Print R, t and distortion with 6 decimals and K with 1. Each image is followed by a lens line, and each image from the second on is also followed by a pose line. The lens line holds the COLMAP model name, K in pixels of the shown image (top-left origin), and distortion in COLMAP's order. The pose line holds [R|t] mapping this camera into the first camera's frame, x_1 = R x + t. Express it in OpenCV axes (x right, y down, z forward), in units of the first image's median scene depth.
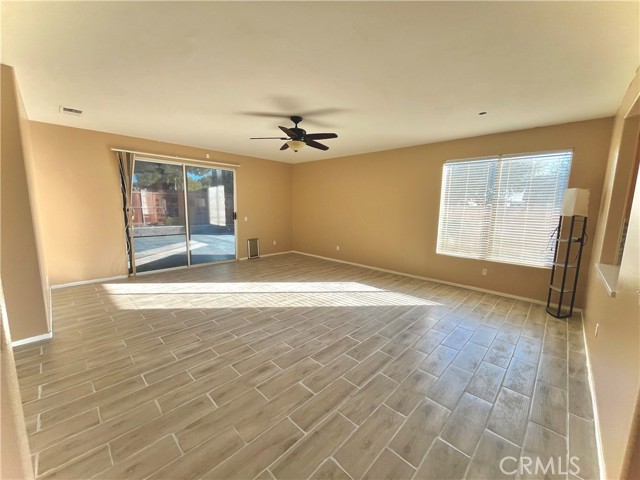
lens RADIAL K [[256.9, 0, 321.3], [0, 256.9, 242.5], [0, 0, 1]] dist [-0.002638, 0.000391]
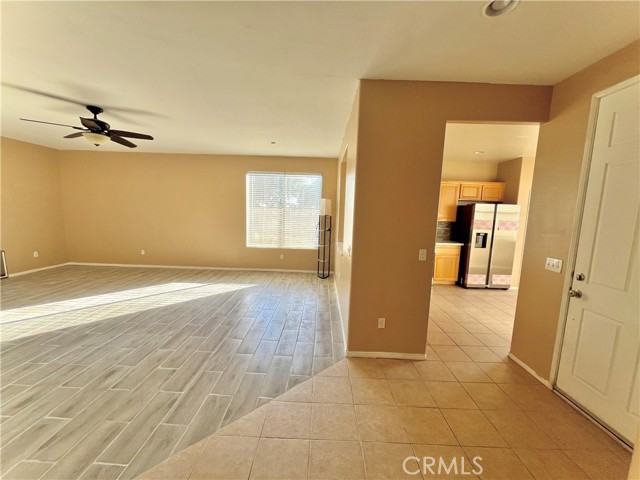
lens RADIAL K [[256.9, 0, 319.2], [0, 256.9, 241.4], [0, 0, 1]] dist [-0.002638, 0.000391]
pose [[0.733570, -0.075227, 0.675438, -0.164678], [0.077947, 0.996609, 0.026342, 0.016475], [-0.675130, 0.033325, 0.736946, -0.175938]]
